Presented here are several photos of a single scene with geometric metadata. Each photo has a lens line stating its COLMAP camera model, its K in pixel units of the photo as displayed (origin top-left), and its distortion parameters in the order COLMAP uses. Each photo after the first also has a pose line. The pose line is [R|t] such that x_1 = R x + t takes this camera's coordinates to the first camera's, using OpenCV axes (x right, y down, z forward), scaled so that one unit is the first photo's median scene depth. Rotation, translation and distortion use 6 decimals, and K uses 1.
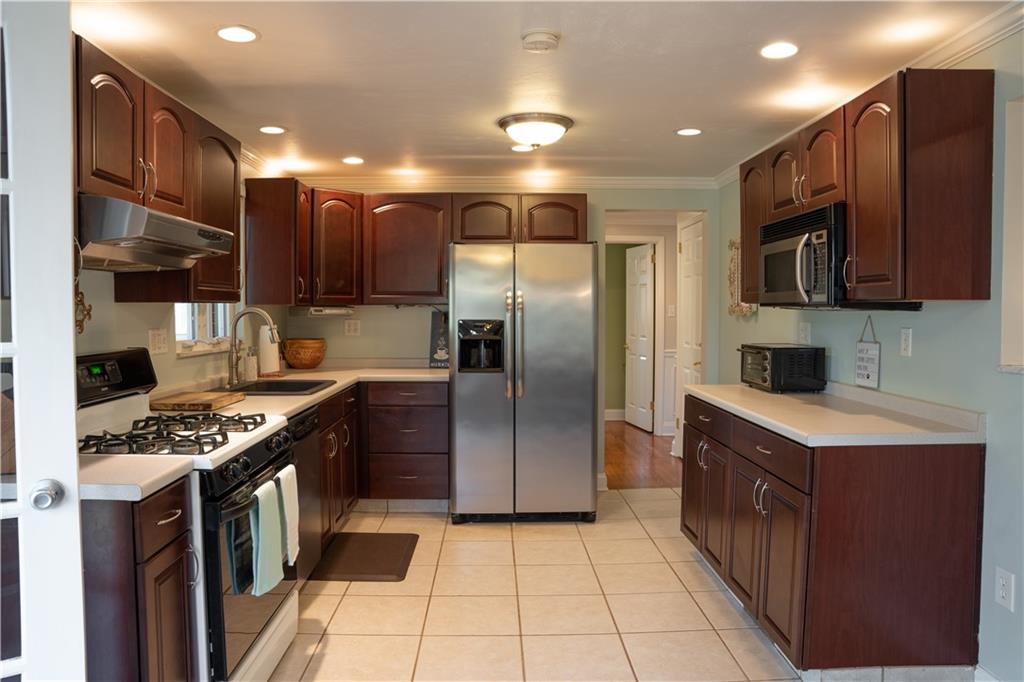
lens RADIAL K [[689.4, 0, 515.2], [0, 689.4, 343.7], [0, 0, 1]] dist [-0.130811, 0.009413]
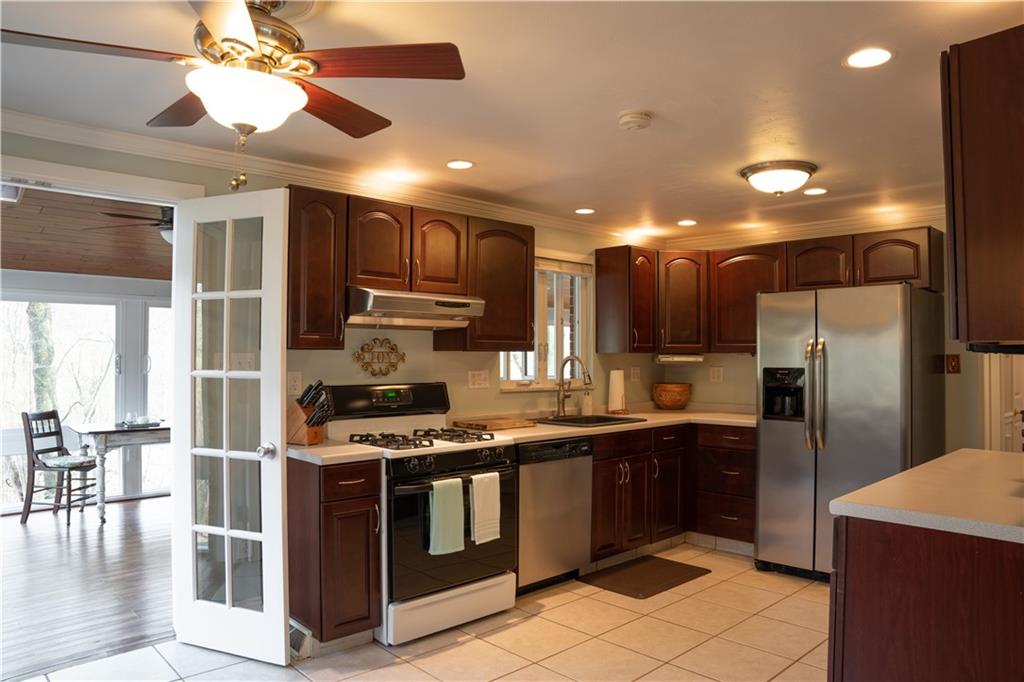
lens RADIAL K [[689.4, 0, 510.1], [0, 689.4, 337.9], [0, 0, 1]] dist [-0.130811, 0.009413]
pose [[0.667426, -0.020897, -0.744383, 0.413958], [-0.037443, 0.997400, -0.061571, -0.002714], [0.743734, 0.068966, 0.664909, 0.055242]]
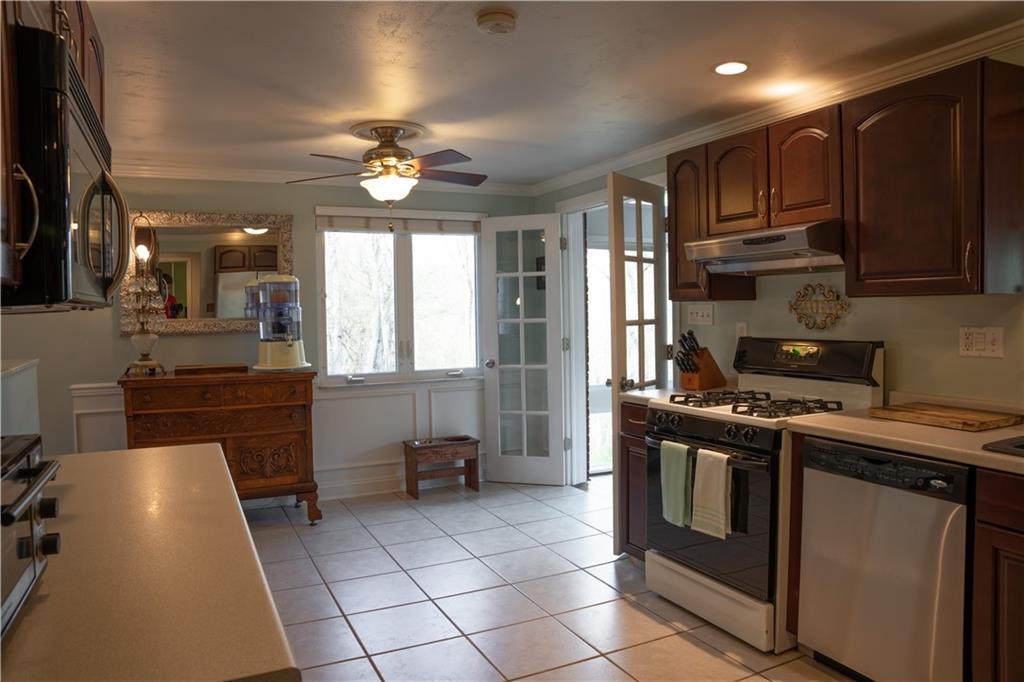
lens RADIAL K [[689.4, 0, 508.2], [0, 689.4, 337.2], [0, 0, 1]] dist [-0.130811, 0.009413]
pose [[-0.910587, 0.021793, -0.412742, 0.233967], [-0.012012, 0.996792, 0.079130, -0.046493], [0.413142, 0.077013, -0.907404, 1.046278]]
